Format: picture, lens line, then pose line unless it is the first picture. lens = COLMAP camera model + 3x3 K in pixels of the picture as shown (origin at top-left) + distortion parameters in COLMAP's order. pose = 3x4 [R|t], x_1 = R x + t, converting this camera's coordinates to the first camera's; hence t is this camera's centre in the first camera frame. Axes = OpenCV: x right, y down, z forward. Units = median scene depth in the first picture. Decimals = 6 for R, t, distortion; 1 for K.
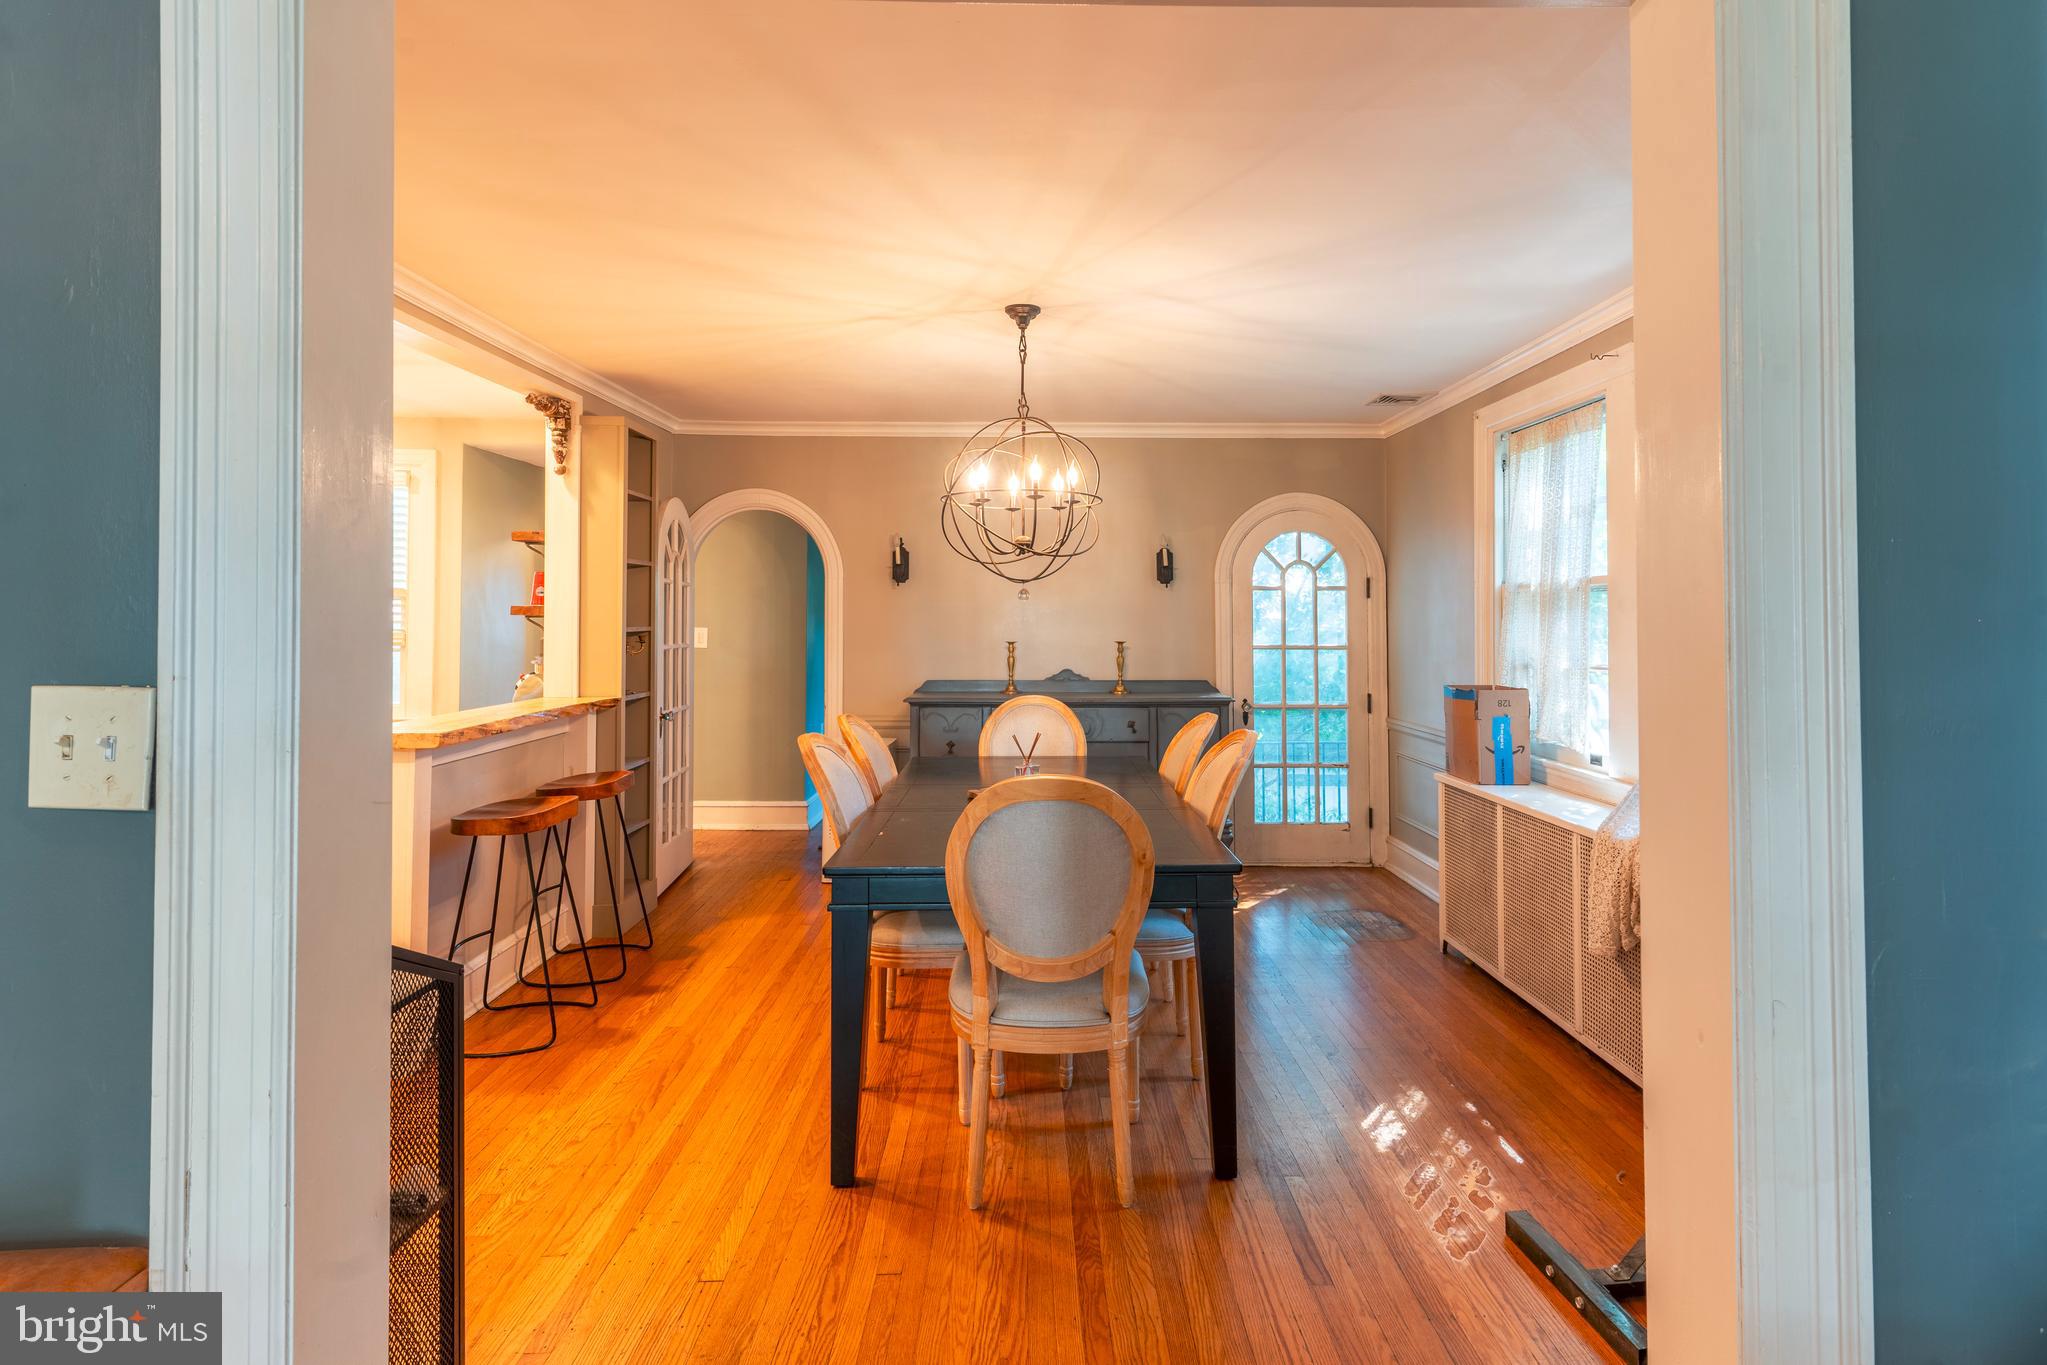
lens RADIAL K [[993.2, 0, 1038.7], [0, 993.2, 609.4], [0, 0, 1]] dist [0.001217, -0.000333]
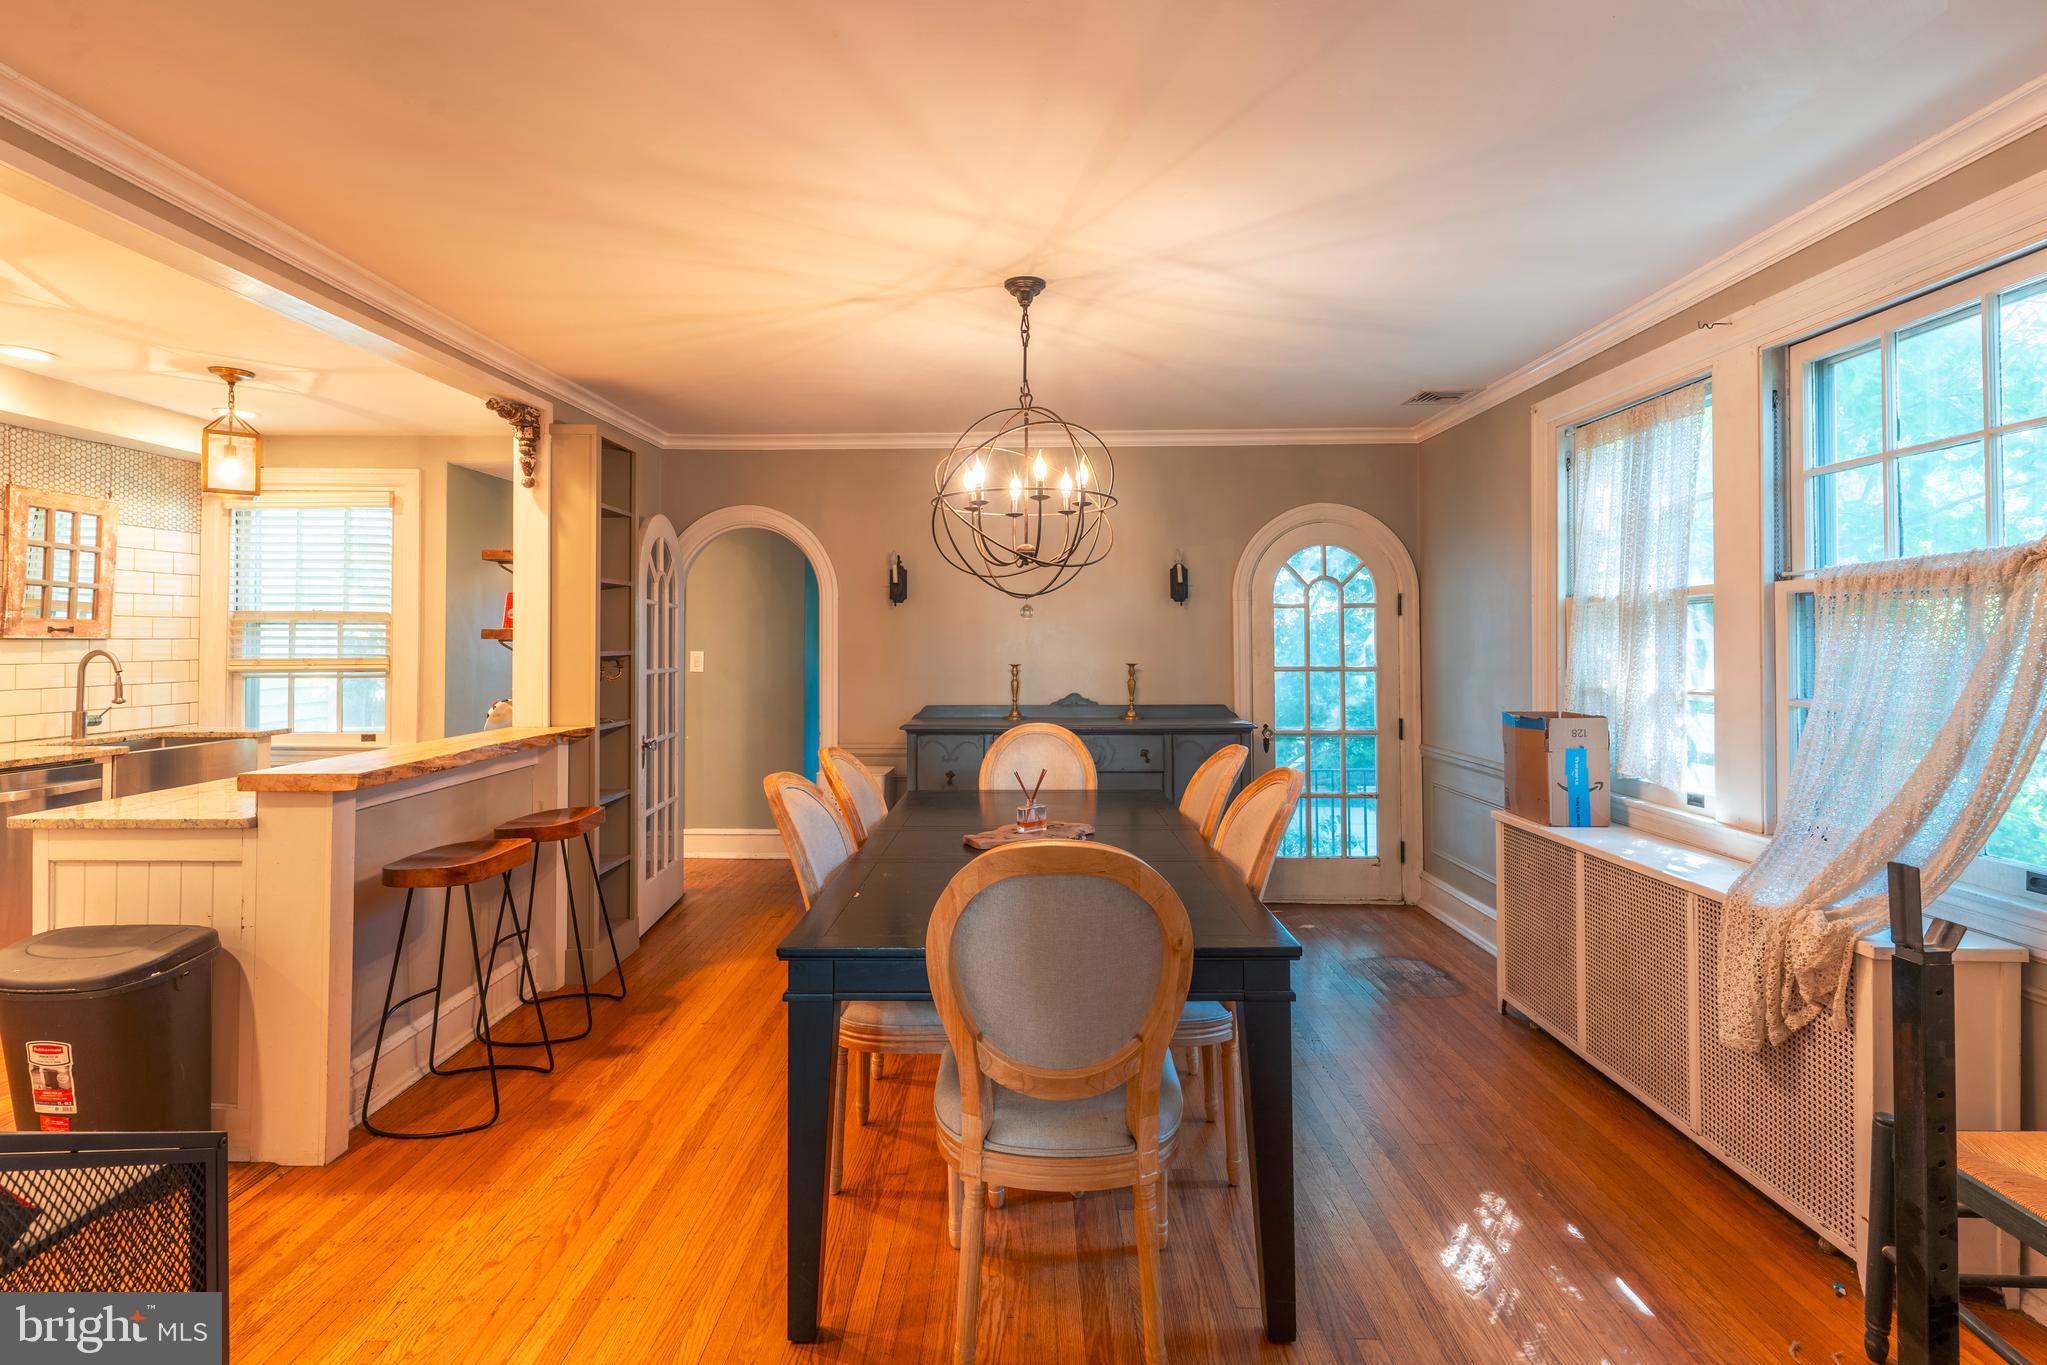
lens RADIAL K [[960.0, 0, 967.2], [0, 960.0, 688.4], [0, 0, 1]] dist [0.000357, 0.000114]
pose [[0.996766, -0.002096, -0.080334, 0.000281], [0.006811, 0.998266, 0.058463, 0.002541], [0.080073, -0.058821, 0.995052, 0.142178]]
